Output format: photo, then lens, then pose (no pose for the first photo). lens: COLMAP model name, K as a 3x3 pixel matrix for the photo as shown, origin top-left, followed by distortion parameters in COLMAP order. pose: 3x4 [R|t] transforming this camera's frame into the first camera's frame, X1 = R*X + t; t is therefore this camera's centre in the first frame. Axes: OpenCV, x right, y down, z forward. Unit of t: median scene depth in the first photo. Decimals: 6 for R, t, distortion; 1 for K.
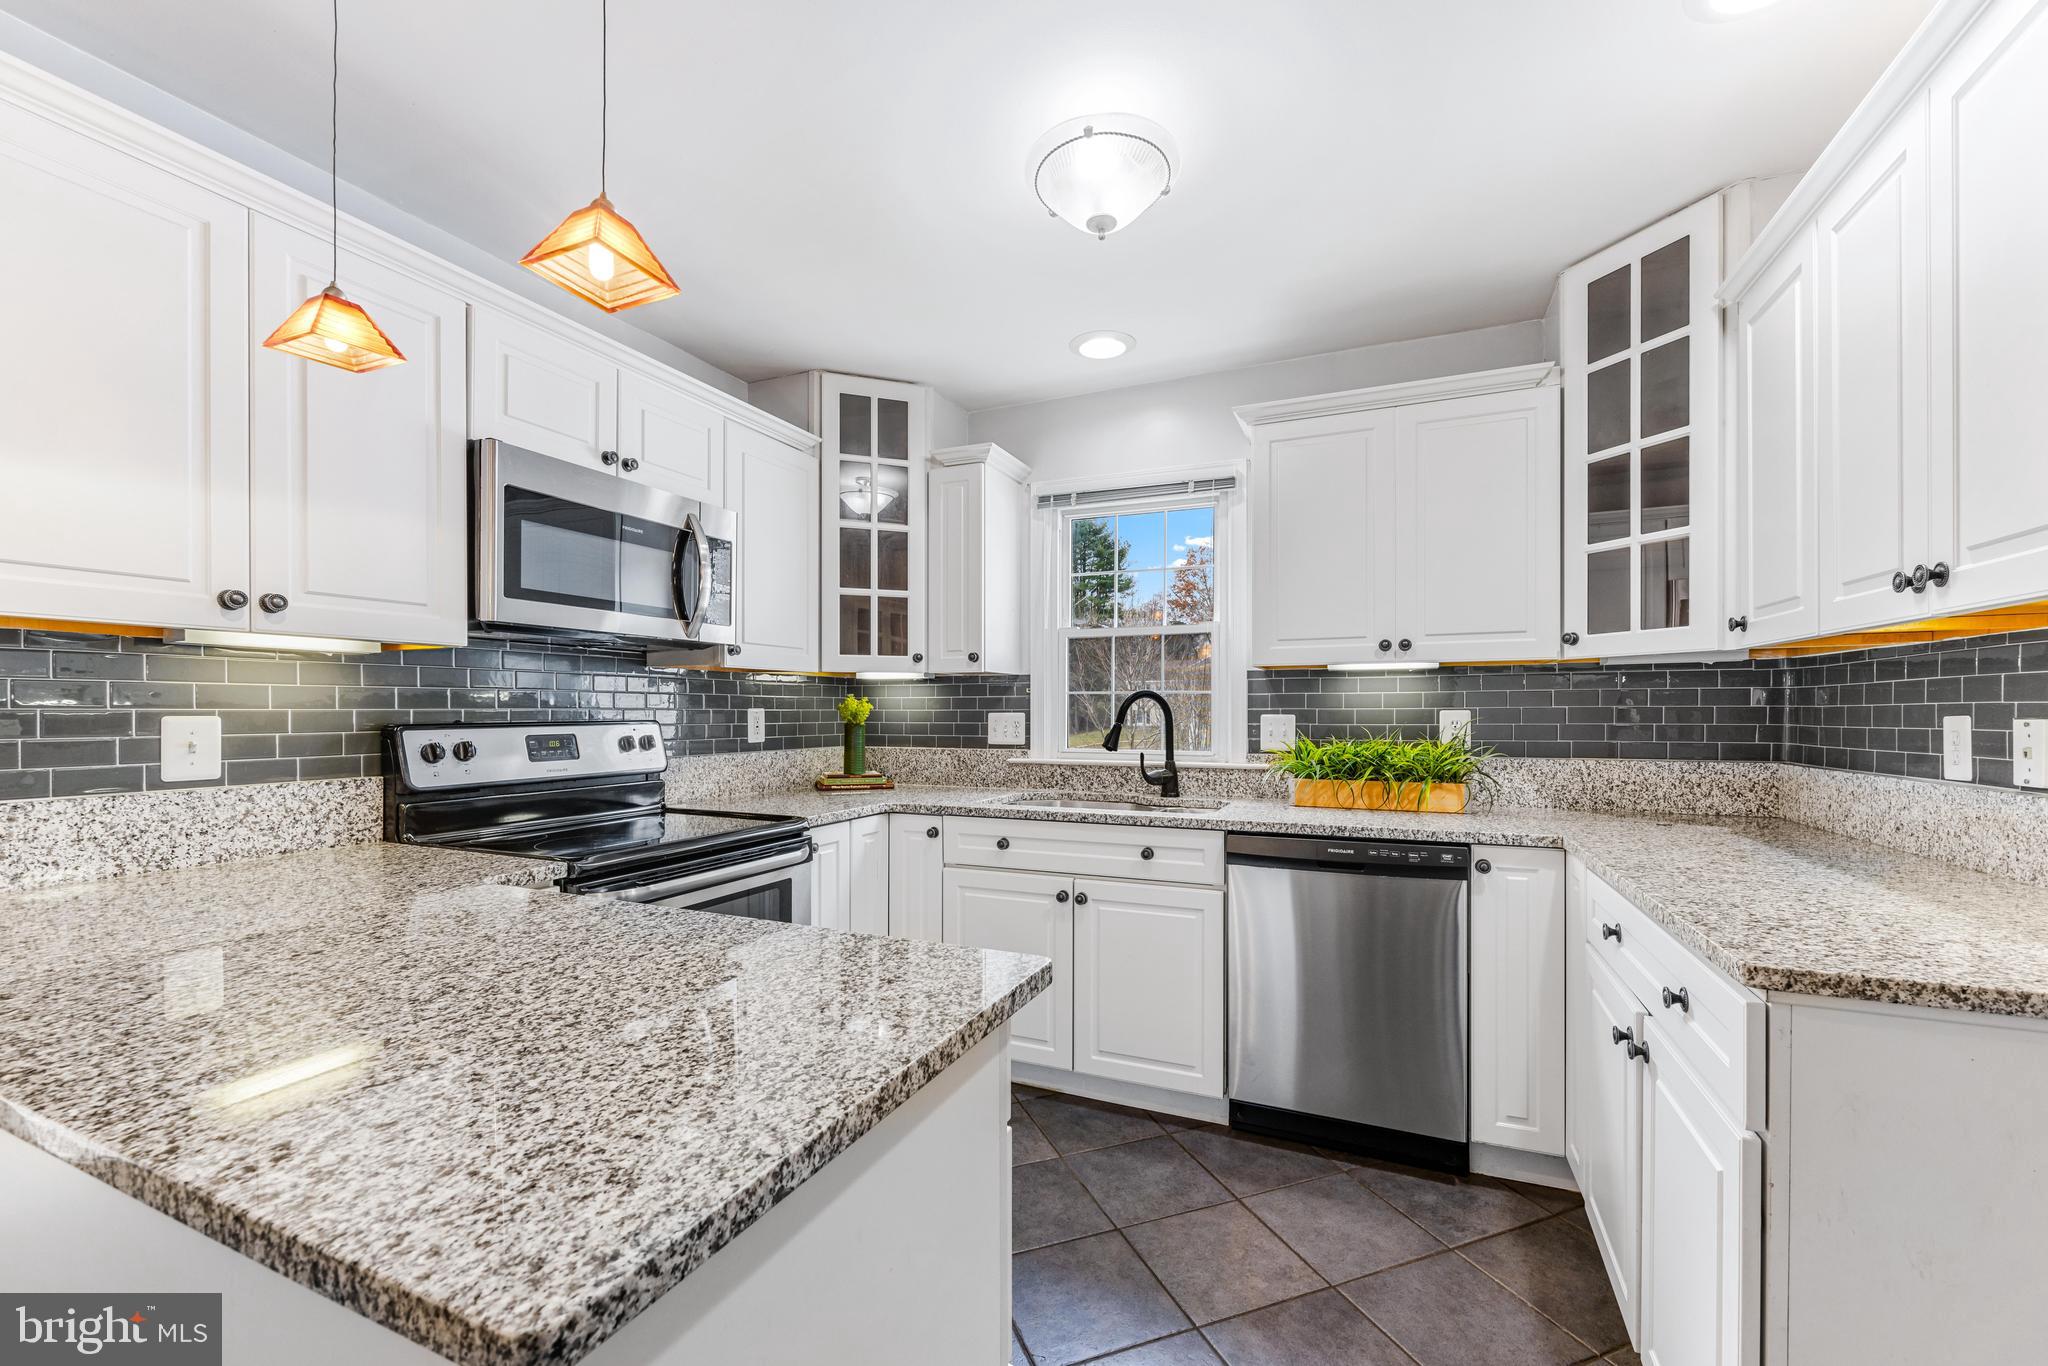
lens RADIAL K [[828.0, 0, 1024.4], [0, 828.0, 698.4], [0, 0, 1]] dist [-0.006357, 0.000311]
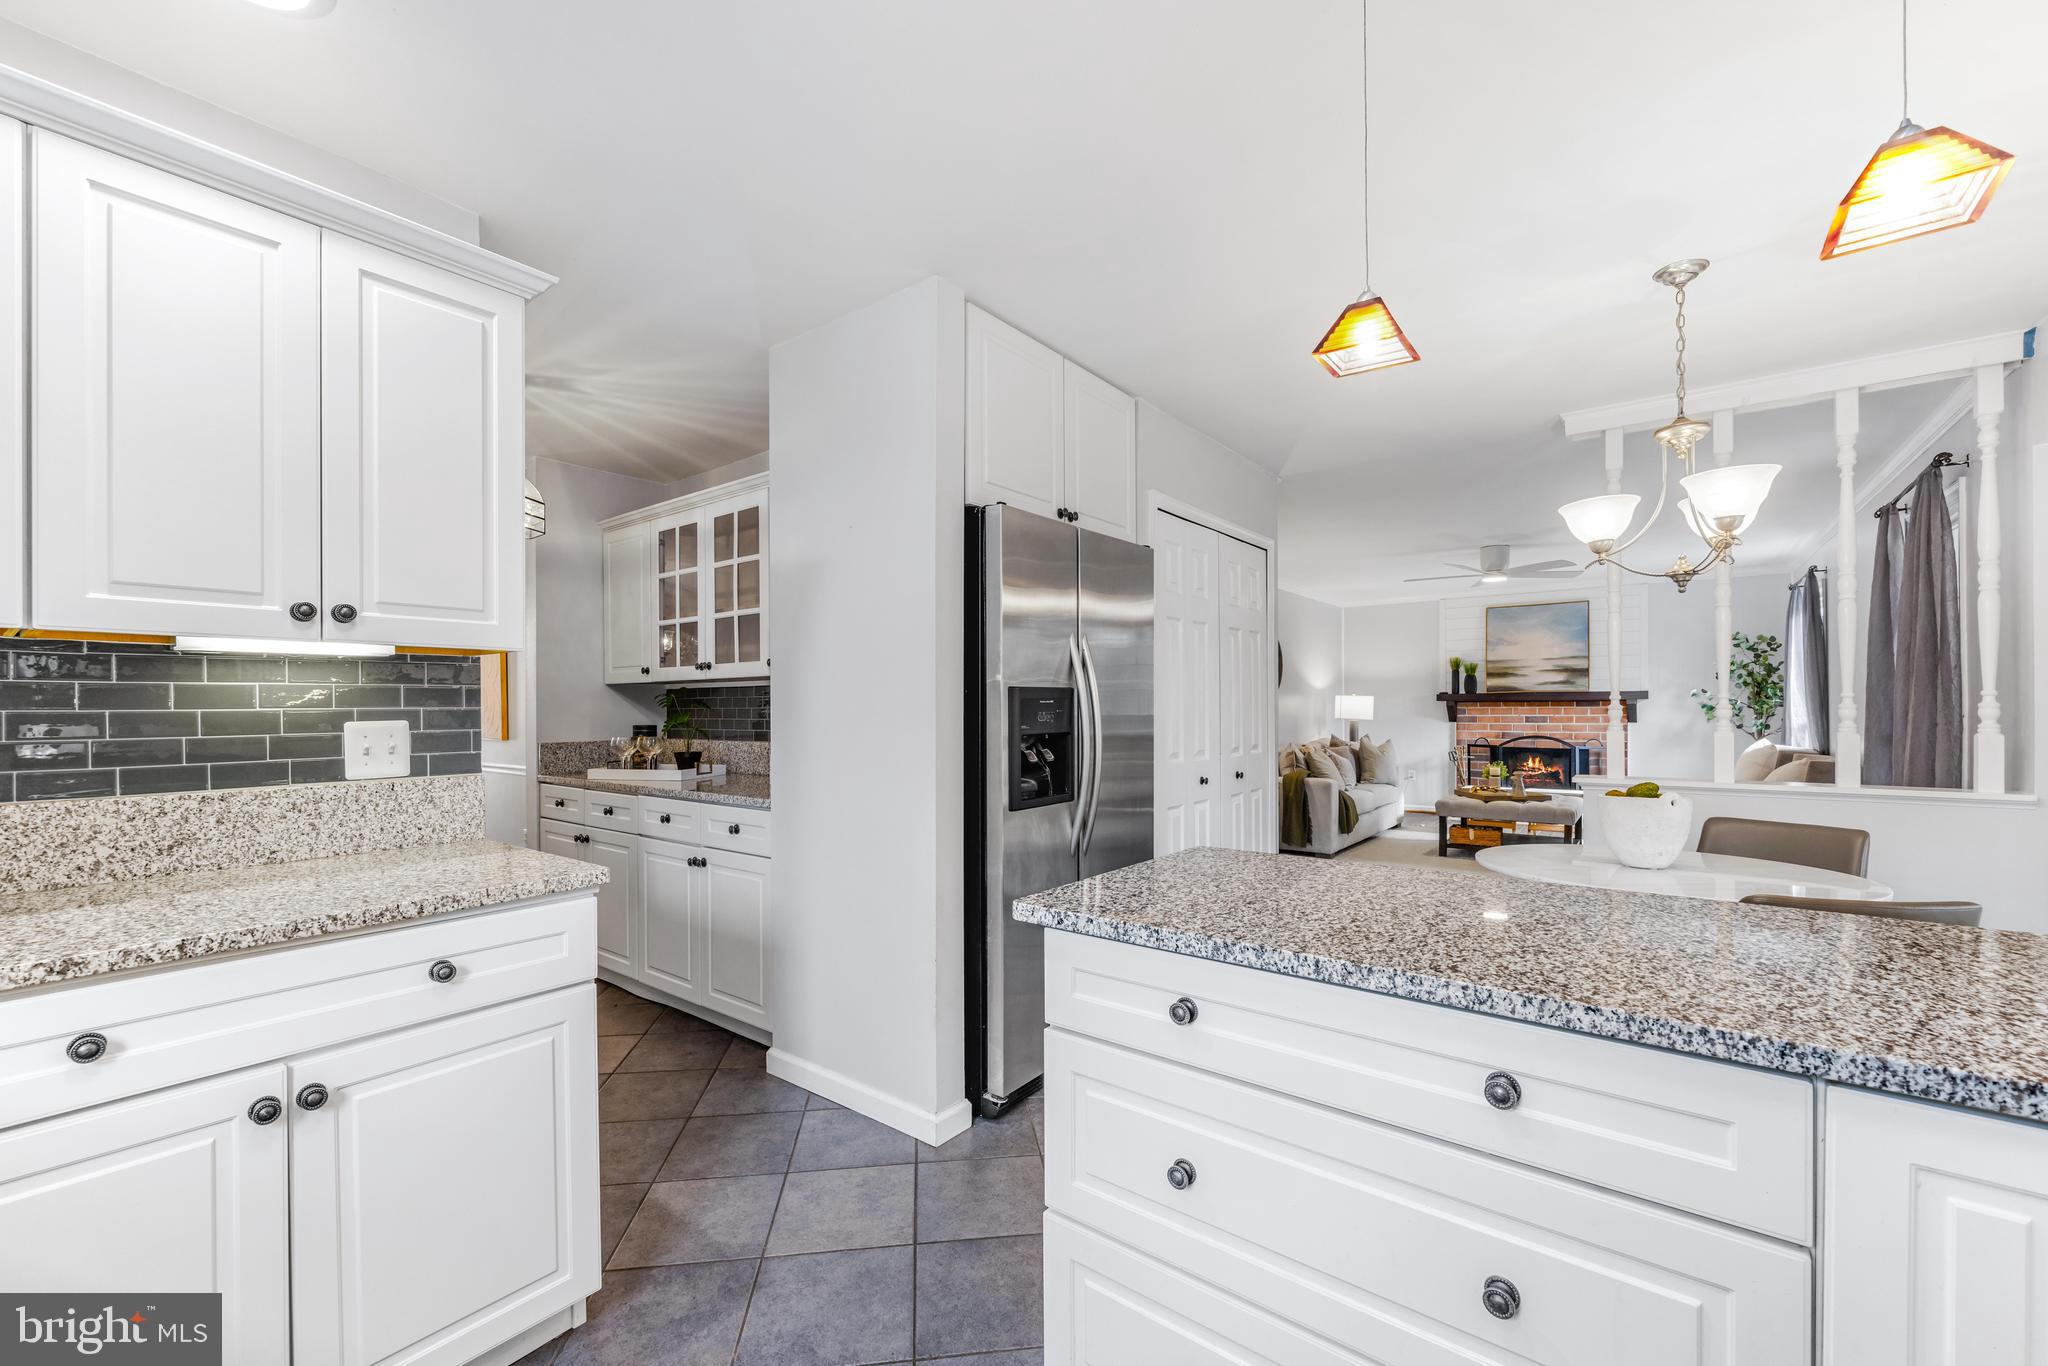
lens RADIAL K [[828.0, 0, 1018.1], [0, 828.0, 709.0], [0, 0, 1]] dist [-0.006357, 0.000311]
pose [[-0.970930, 0.008212, 0.239222, -0.271412], [0.006830, 0.999955, -0.006604, 0.017585], [-0.239266, -0.004778, -0.970942, 2.119772]]
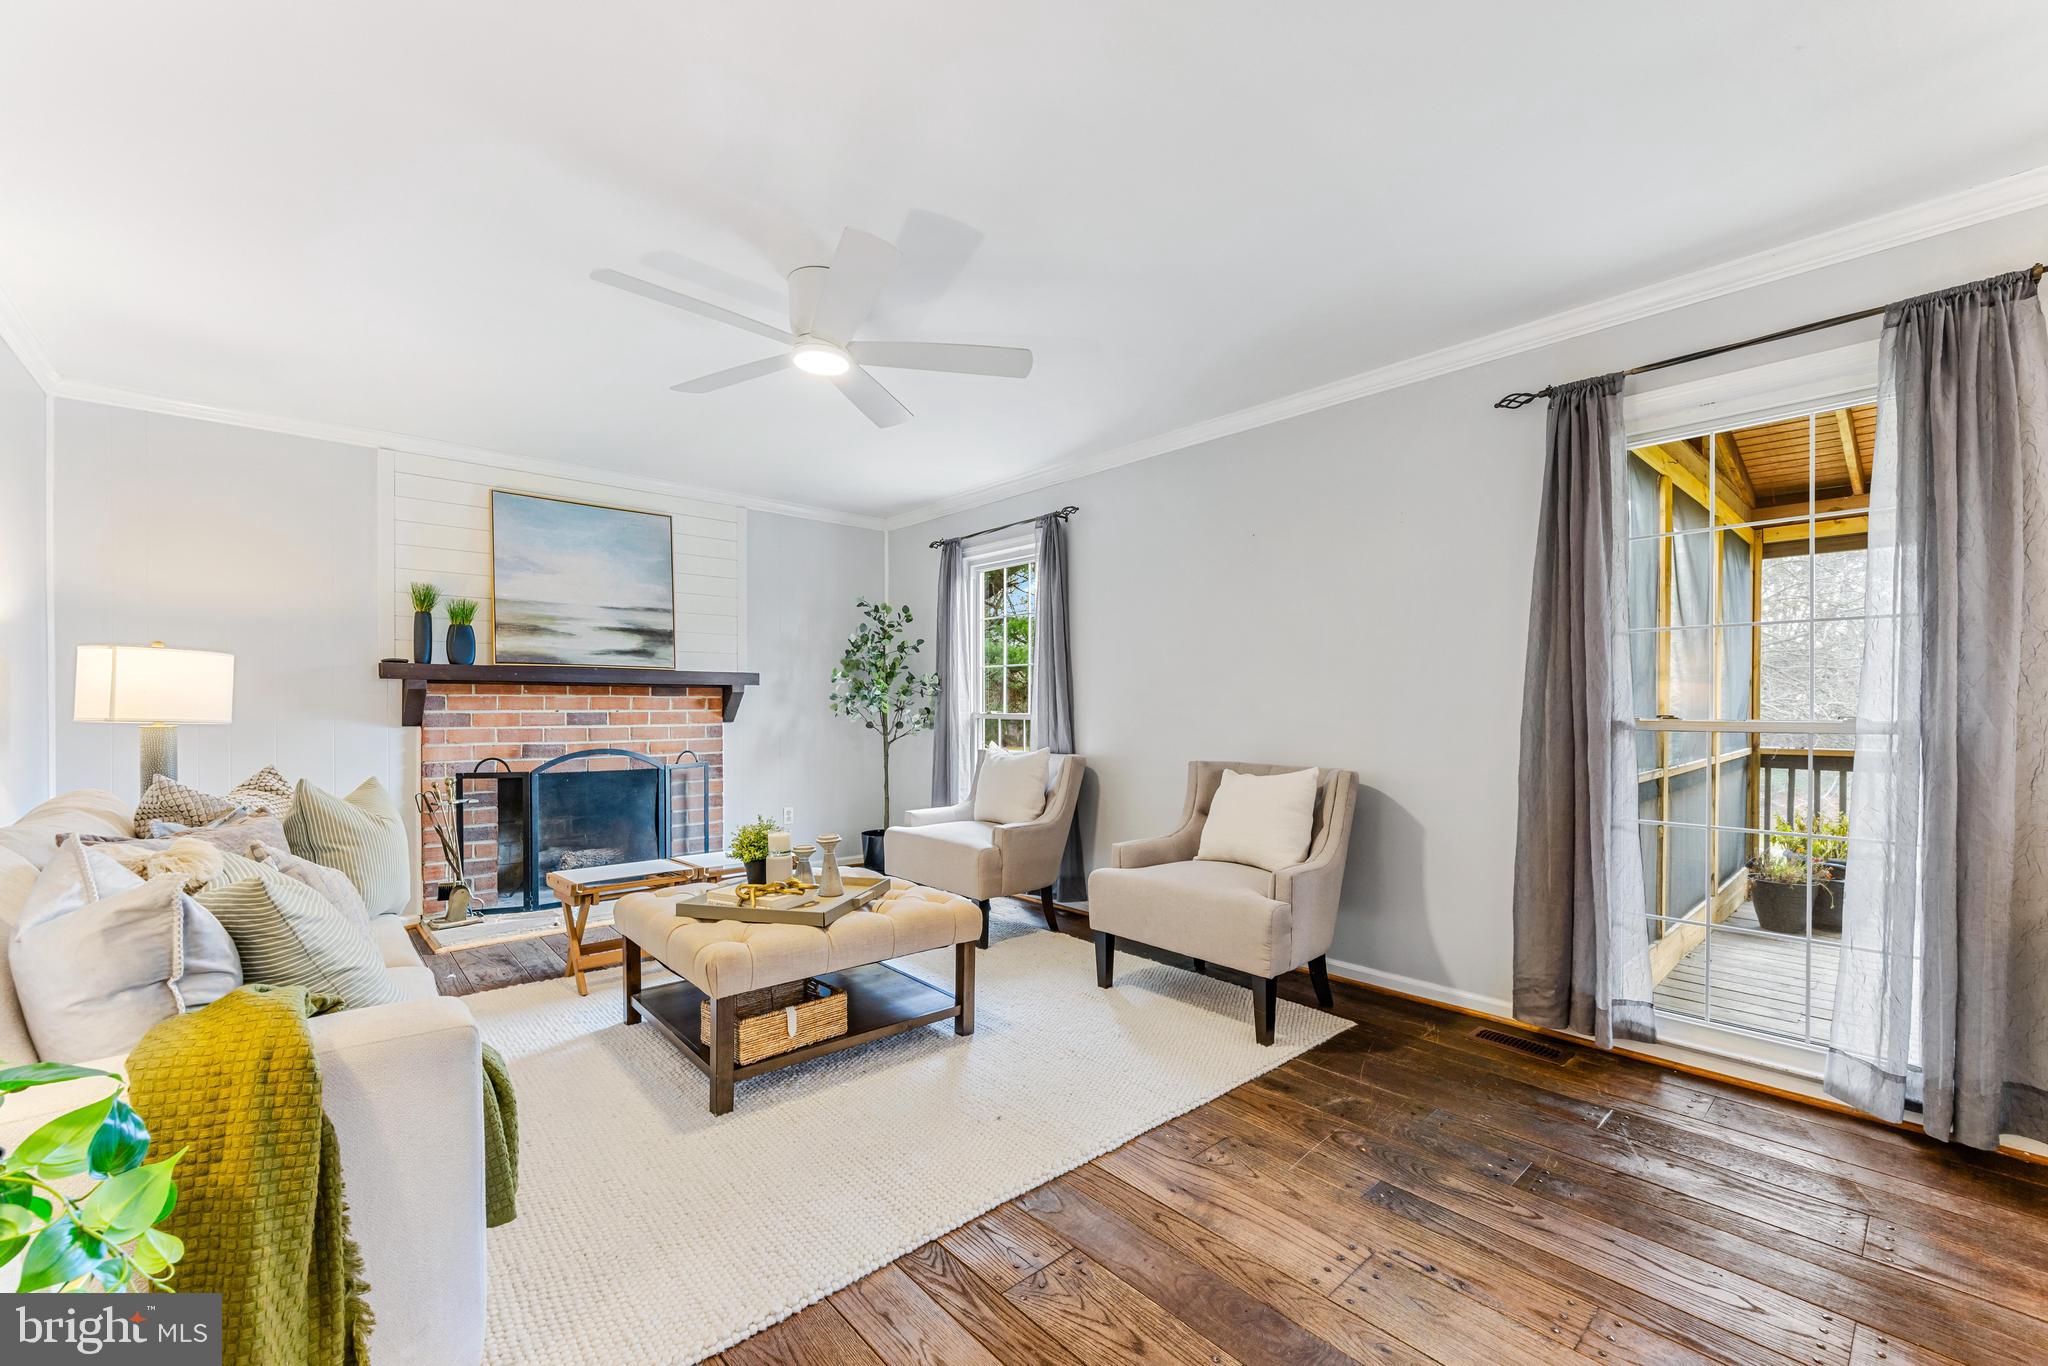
lens RADIAL K [[828.0, 0, 1034.0], [0, 828.0, 712.8], [0, 0, 1]] dist [-0.006357, 0.000311]
pose [[-0.399115, 0.009641, -0.916850, -0.267890], [0.004924, 0.999953, 0.008372, 0.019609], [0.916888, -0.001173, -0.399143, 1.733588]]
